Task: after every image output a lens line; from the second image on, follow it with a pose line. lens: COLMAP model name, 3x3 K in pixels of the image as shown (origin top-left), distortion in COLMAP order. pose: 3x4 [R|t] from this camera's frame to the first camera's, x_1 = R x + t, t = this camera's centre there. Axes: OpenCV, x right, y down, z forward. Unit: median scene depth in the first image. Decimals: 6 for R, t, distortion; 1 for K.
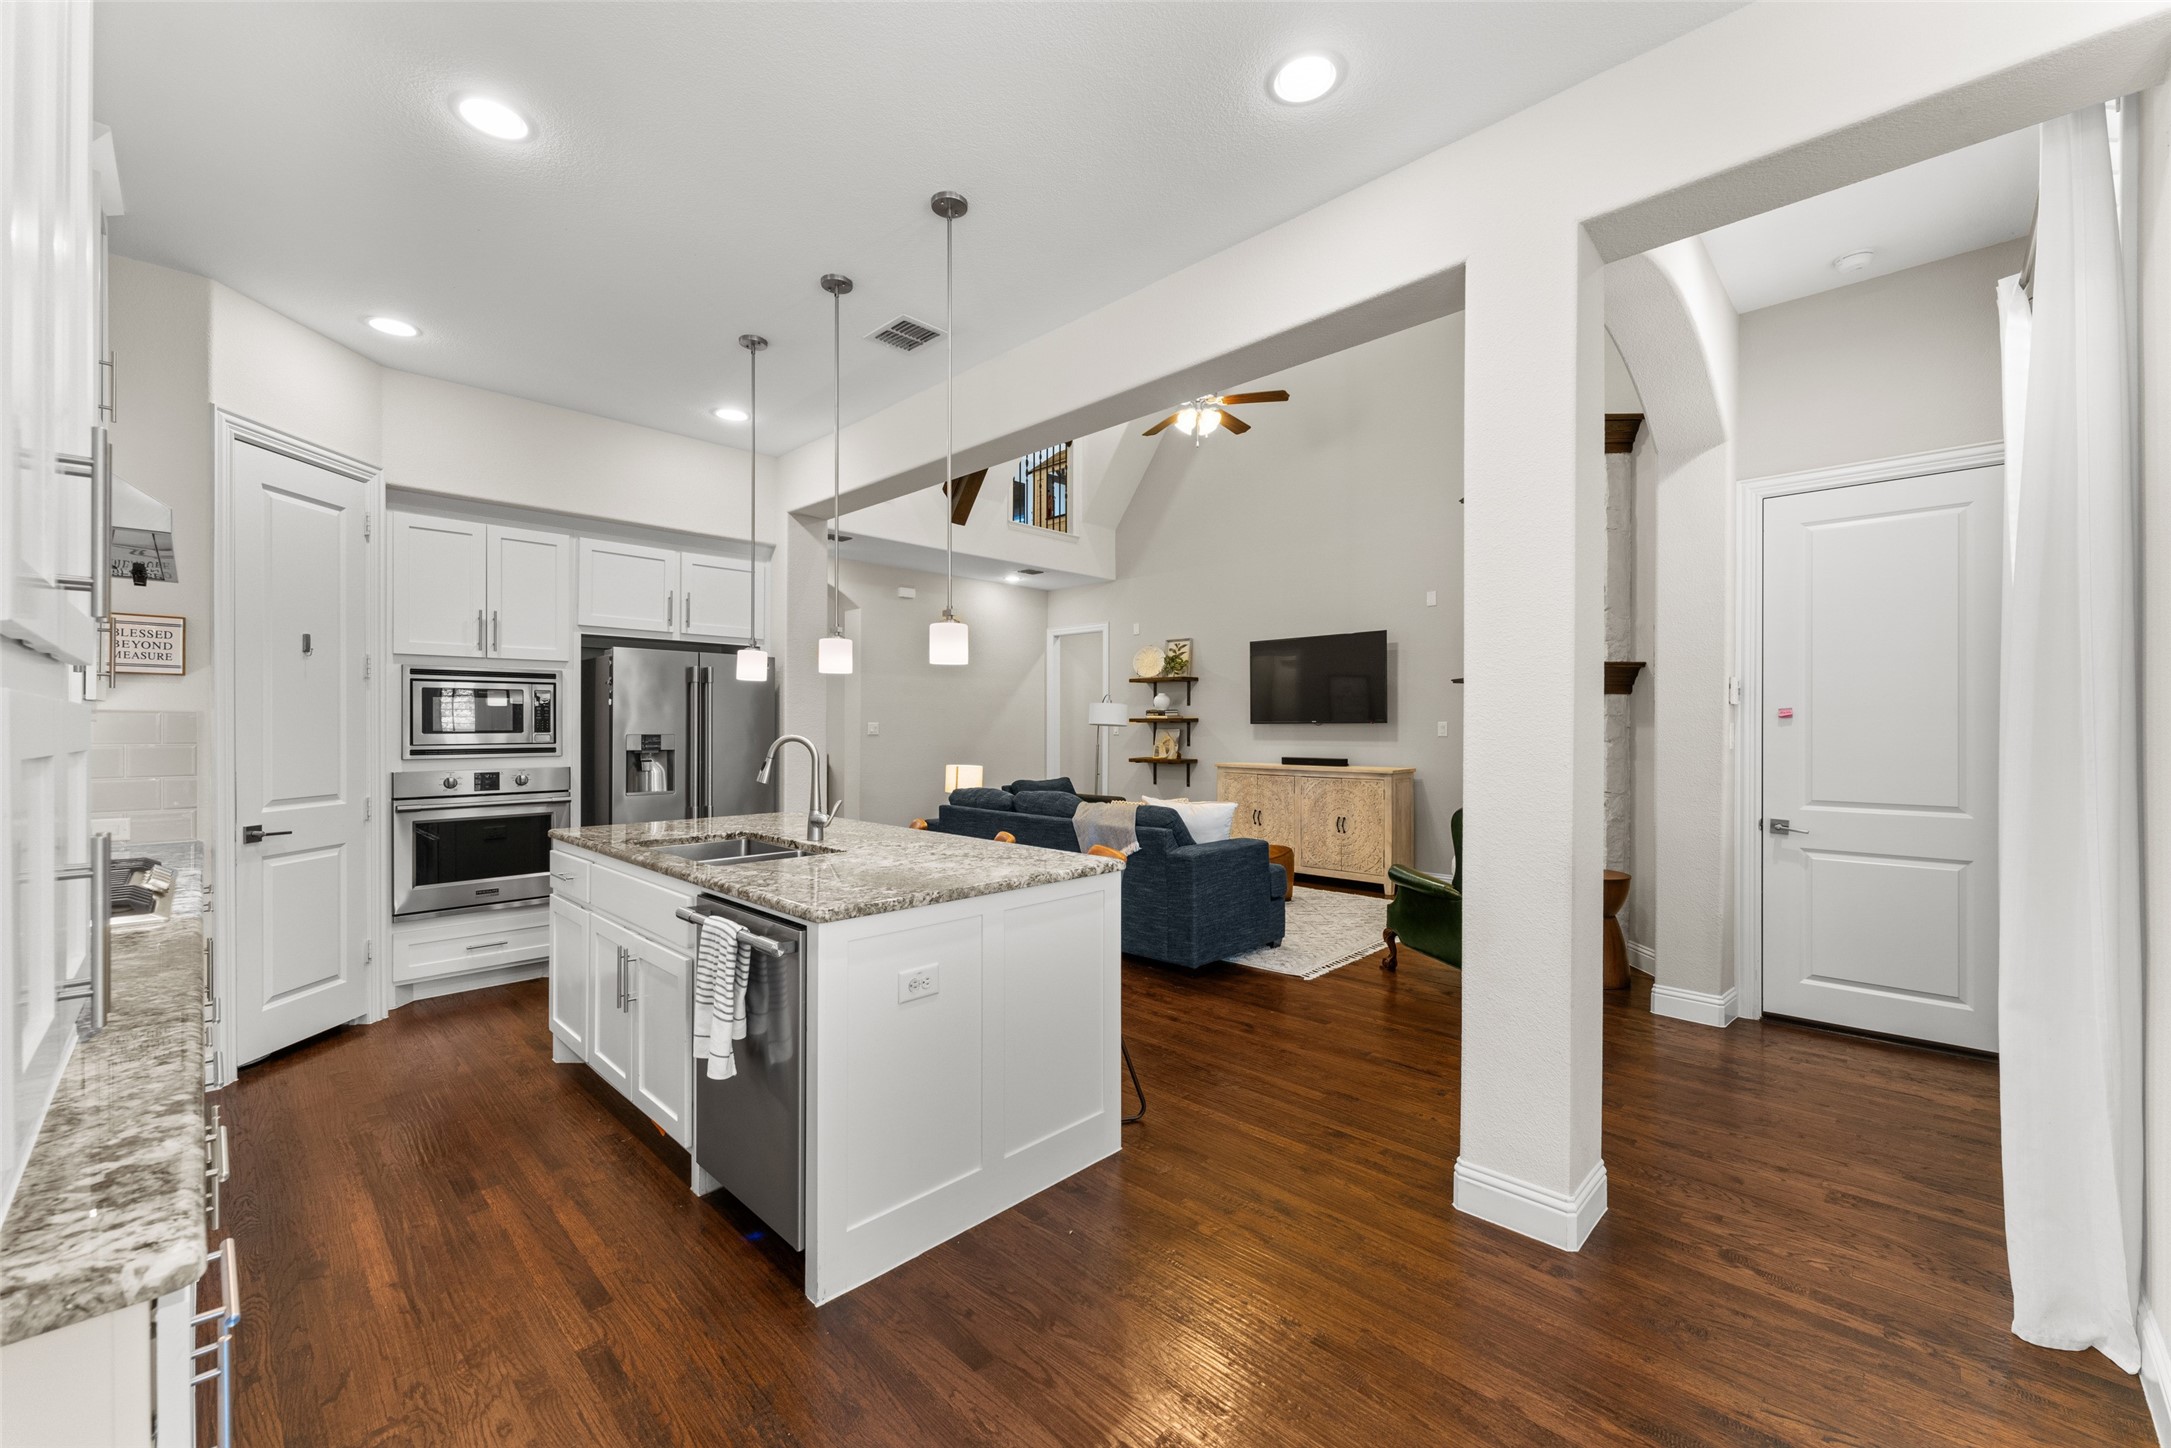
lens RADIAL K [[849.5, 0, 1085.1], [0, 849.5, 729.2], [0, 0, 1]] dist [-0.000195, -0.000027]
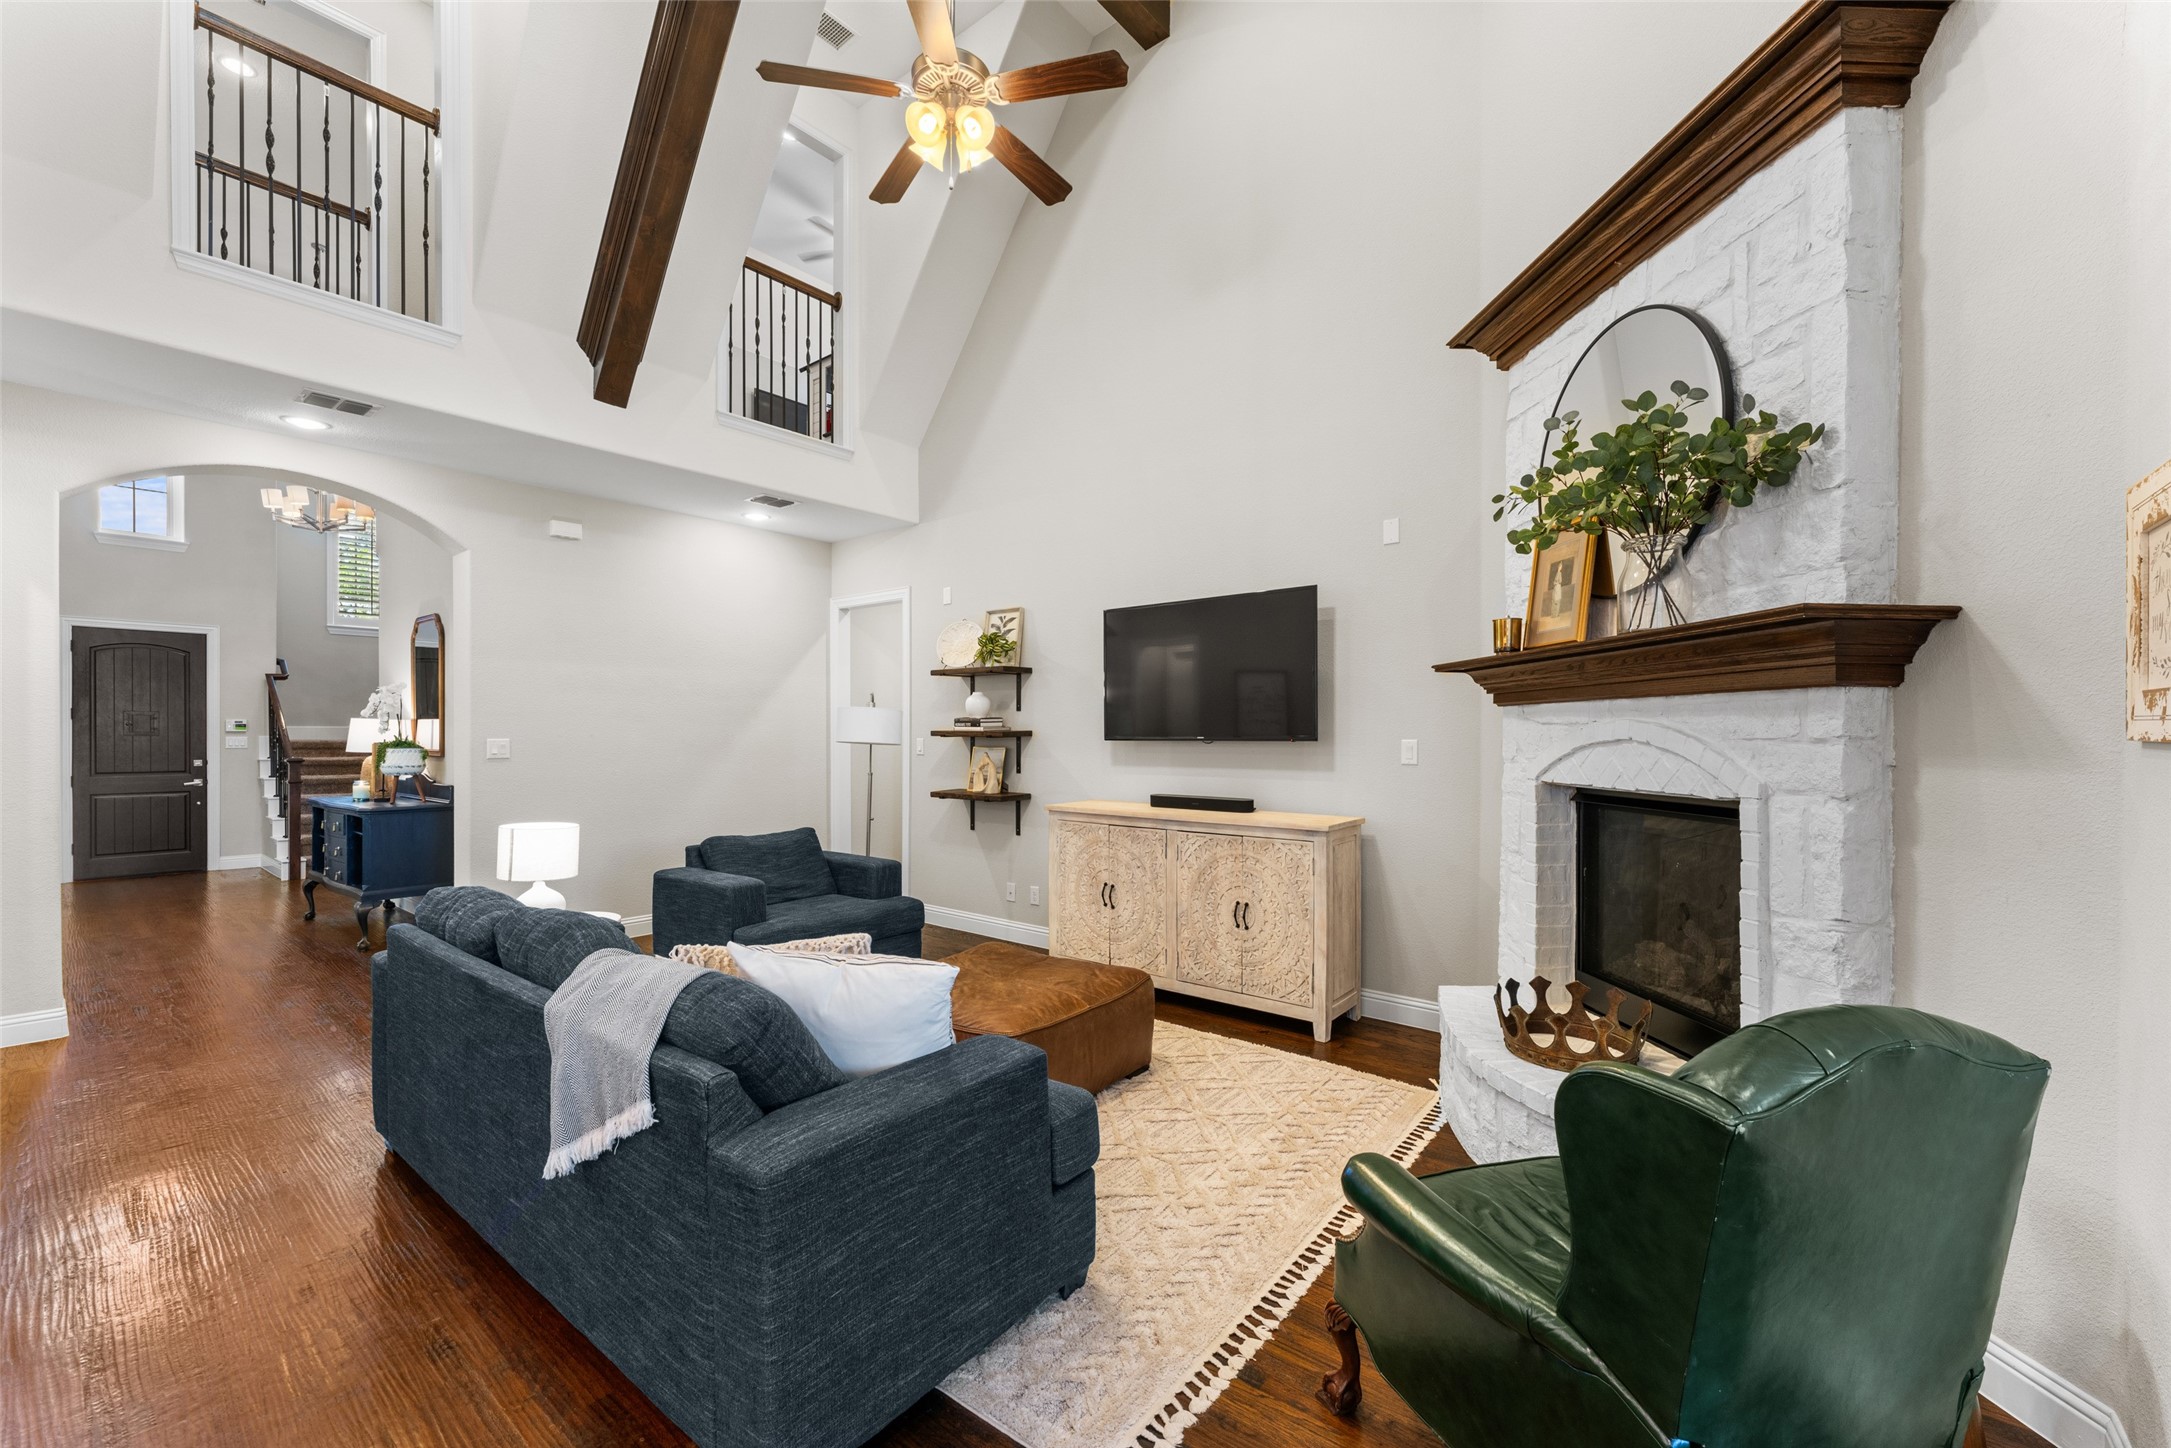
lens RADIAL K [[875.1, 0, 1082.7], [0, 875.1, 742.9], [0, 0, 1]] dist [0.000569, 0.000031]
pose [[0.995626, -0.002052, 0.093404, 0.109232], [0.001148, 0.999952, 0.009738, -0.009979], [-0.093419, -0.009588, 0.995581, 0.329266]]
